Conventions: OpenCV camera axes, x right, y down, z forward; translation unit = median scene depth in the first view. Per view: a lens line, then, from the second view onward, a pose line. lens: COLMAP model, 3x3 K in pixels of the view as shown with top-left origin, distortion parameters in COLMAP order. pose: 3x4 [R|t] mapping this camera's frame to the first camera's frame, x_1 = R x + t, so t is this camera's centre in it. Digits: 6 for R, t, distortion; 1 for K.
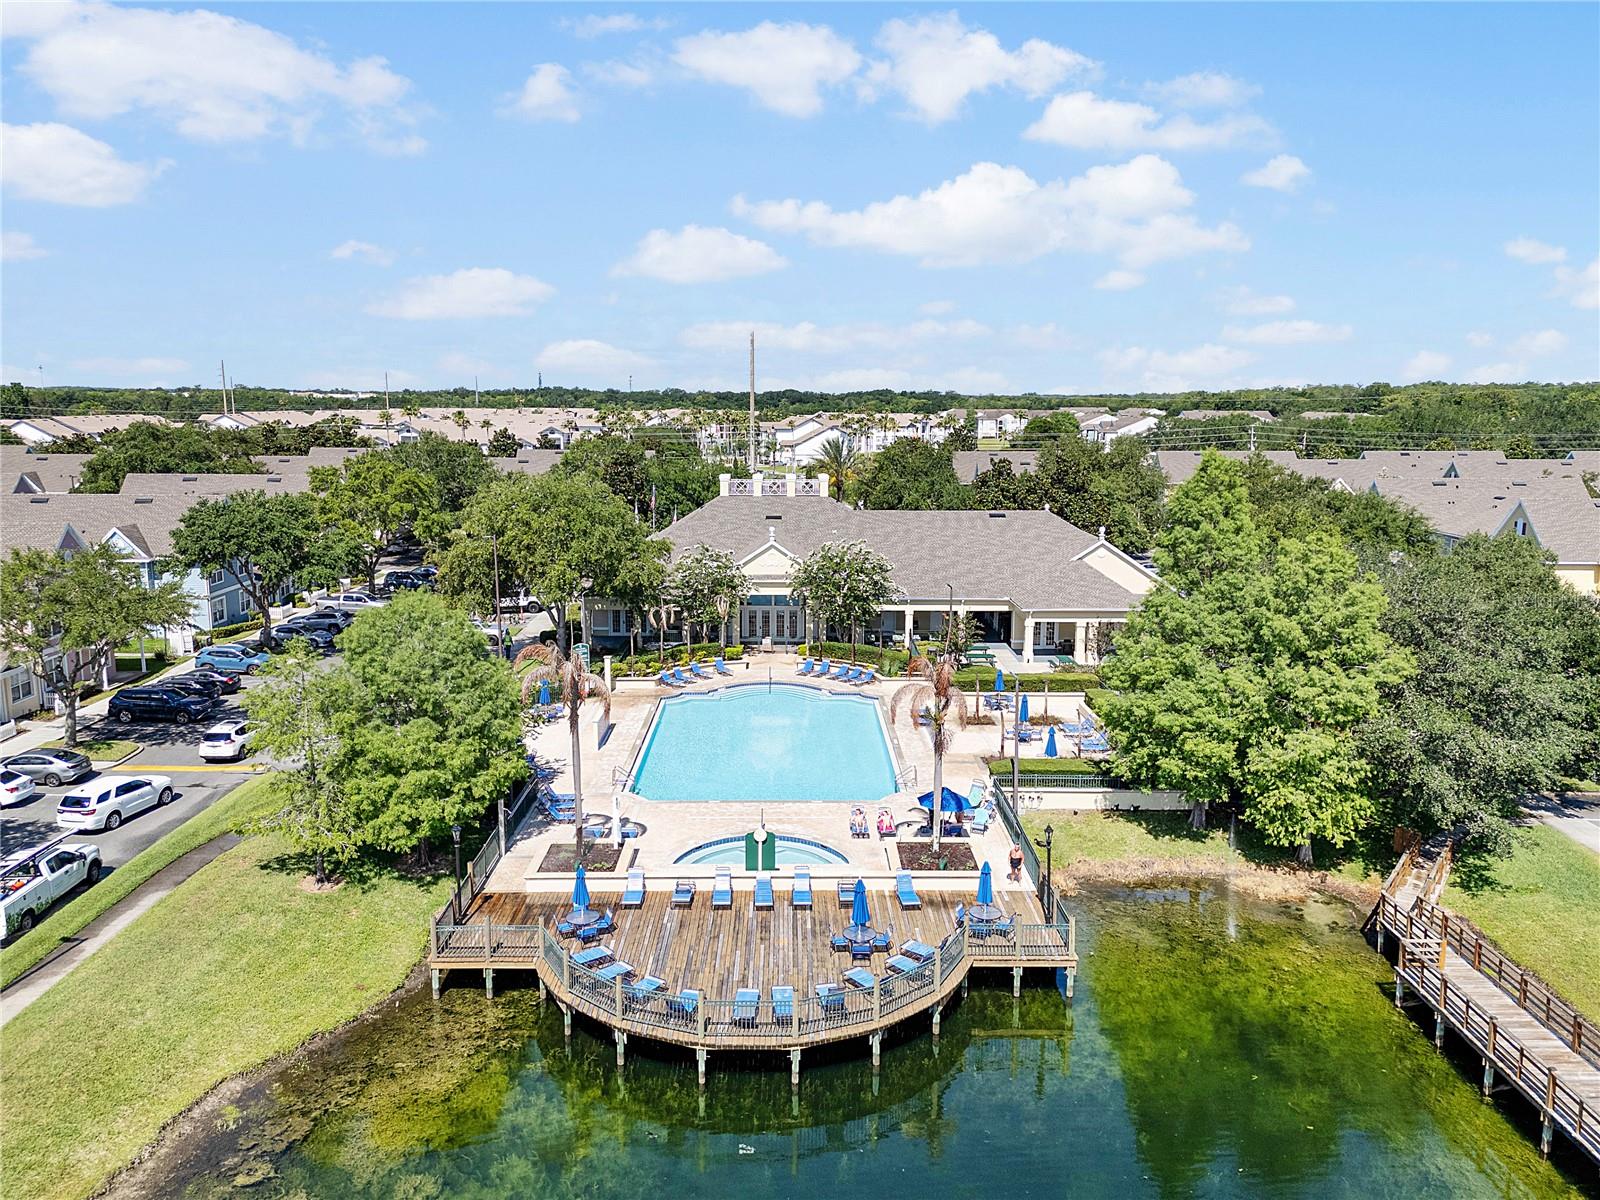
lens RADIAL K [[1223.2, 0, 800.0], [0, 1223.2, 600.0], [0, 0, 1]] dist [0.043128, -0.003608]
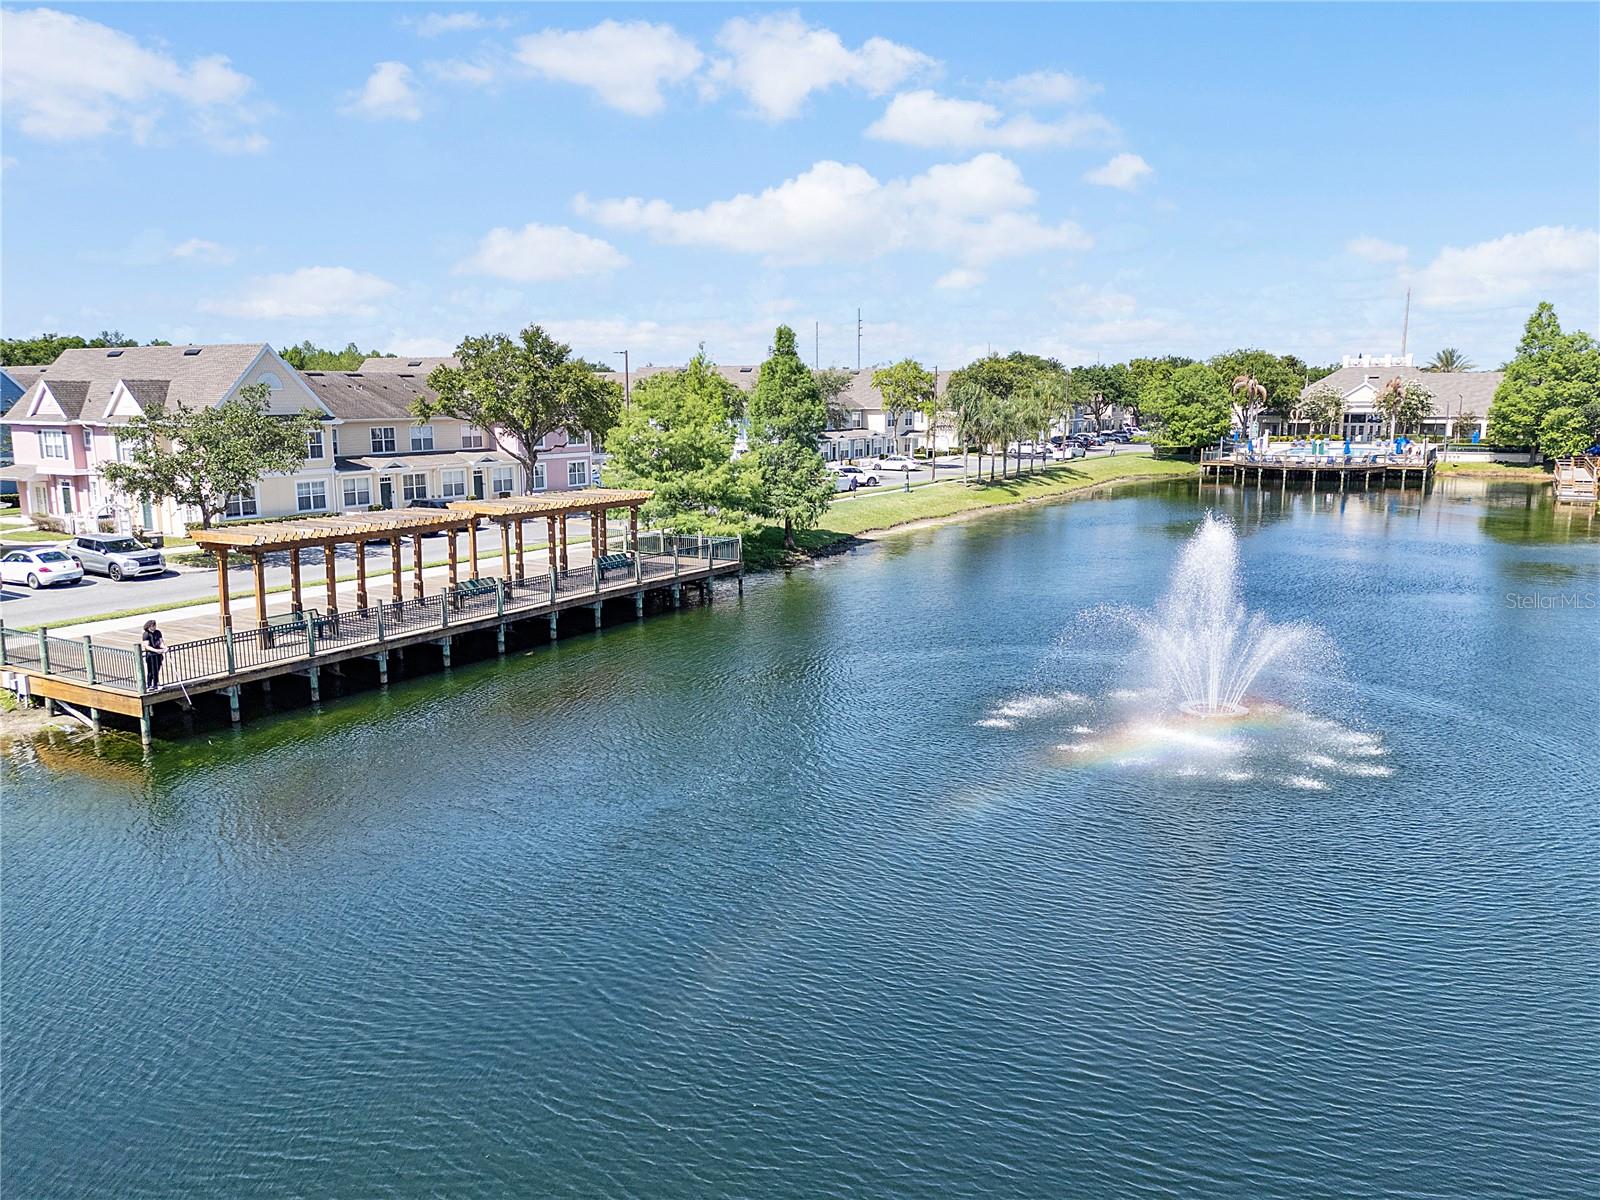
lens RADIAL K [[1223.2, 0, 800.0], [0, 1223.2, 600.0], [0, 0, 1]] dist [0.043128, -0.003608]
pose [[0.865409, 0.082351, -0.494253, 0.348216], [-0.076389, 0.996555, 0.032290, 0.529544], [0.495209, 0.009812, 0.868718, -1.955312]]
